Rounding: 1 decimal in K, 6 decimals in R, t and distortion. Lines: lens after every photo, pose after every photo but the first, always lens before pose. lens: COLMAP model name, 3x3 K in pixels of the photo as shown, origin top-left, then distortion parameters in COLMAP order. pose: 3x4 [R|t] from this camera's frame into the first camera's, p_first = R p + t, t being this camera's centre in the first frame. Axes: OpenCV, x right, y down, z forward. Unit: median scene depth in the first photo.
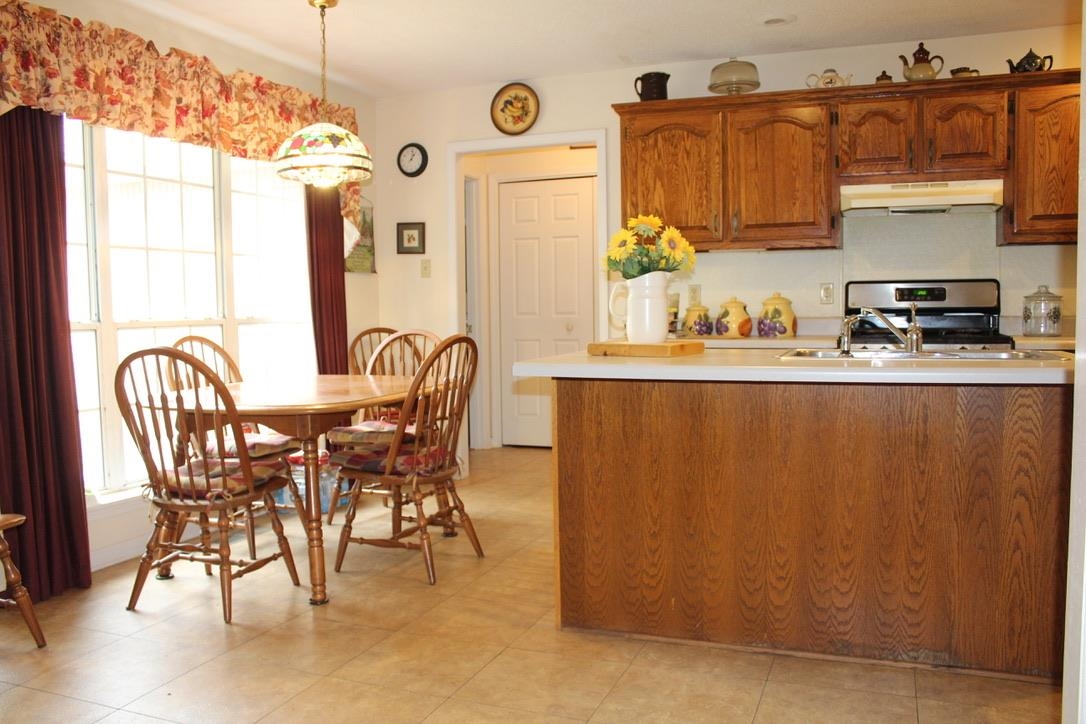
lens RADIAL K [[891.5, 0, 538.6], [0, 891.5, 377.6], [0, 0, 1]] dist [-0.176136, 0.164267]
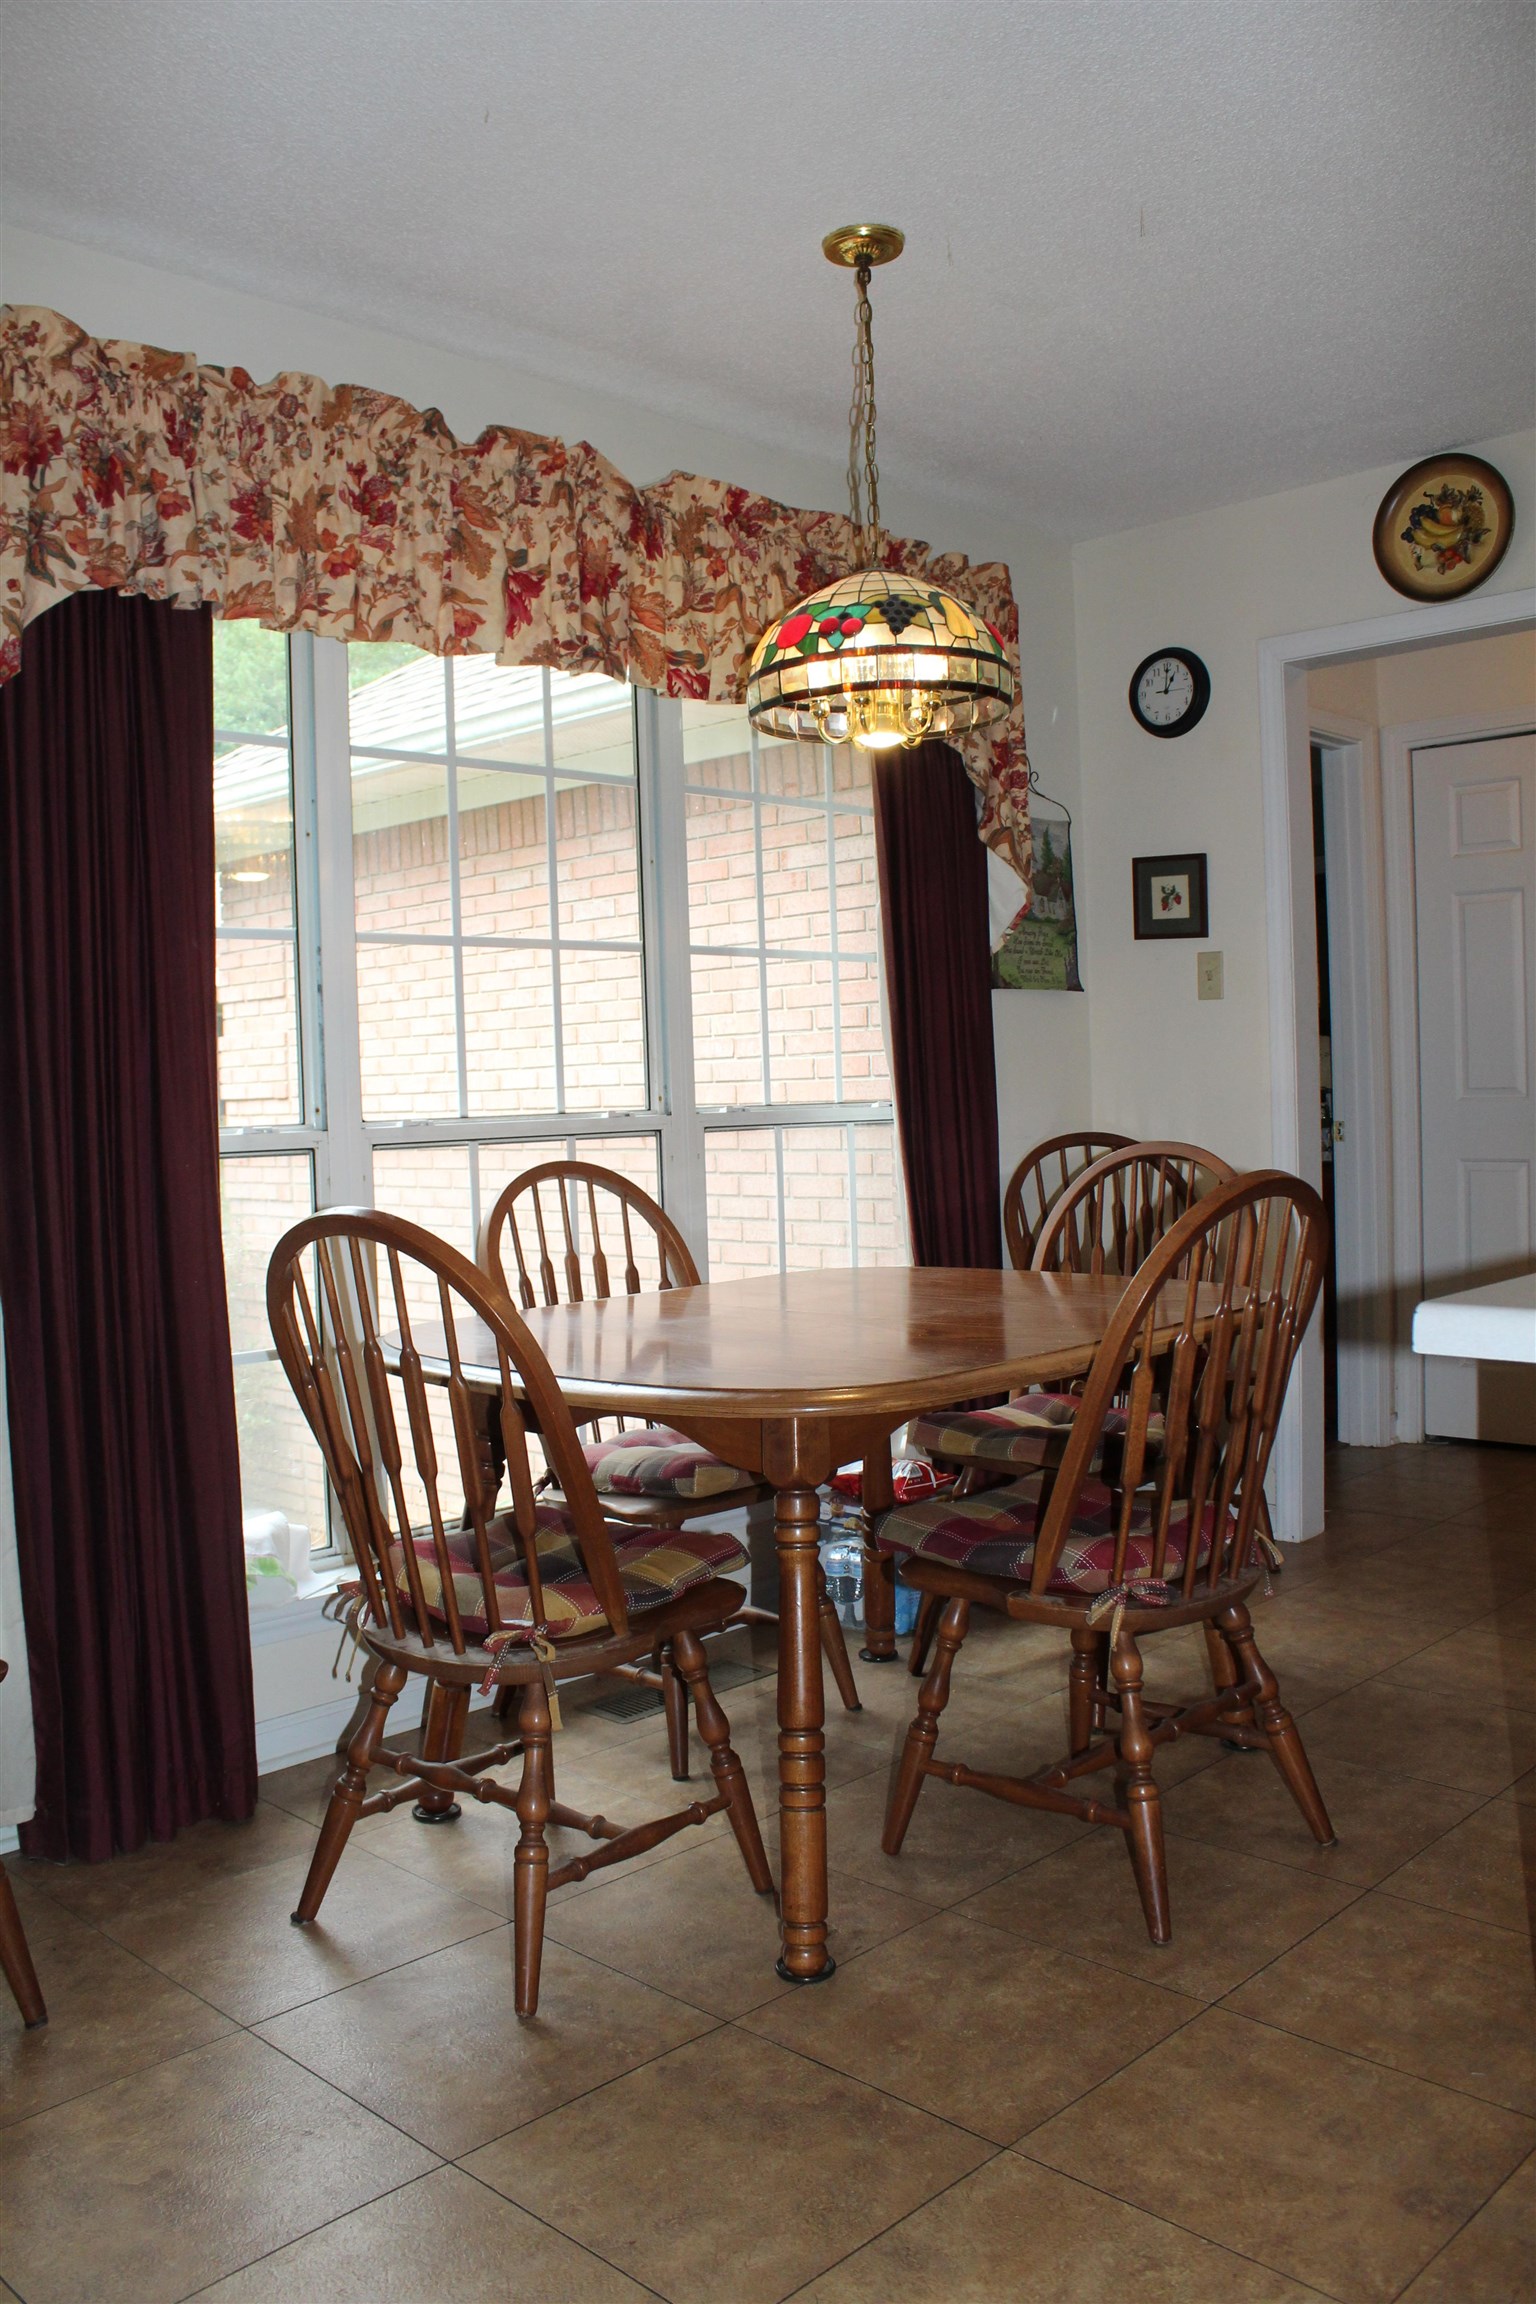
lens RADIAL K [[1891.4, 0, 734.9], [0, 1891.4, 1131.6], [0, 0, 1]] dist [-0.176136, 0.164267]
pose [[0.917787, -0.006182, -0.397024, 0.003644], [-0.011933, 0.998998, -0.043140, -0.029227], [0.396893, 0.044331, 0.916794, 0.288390]]
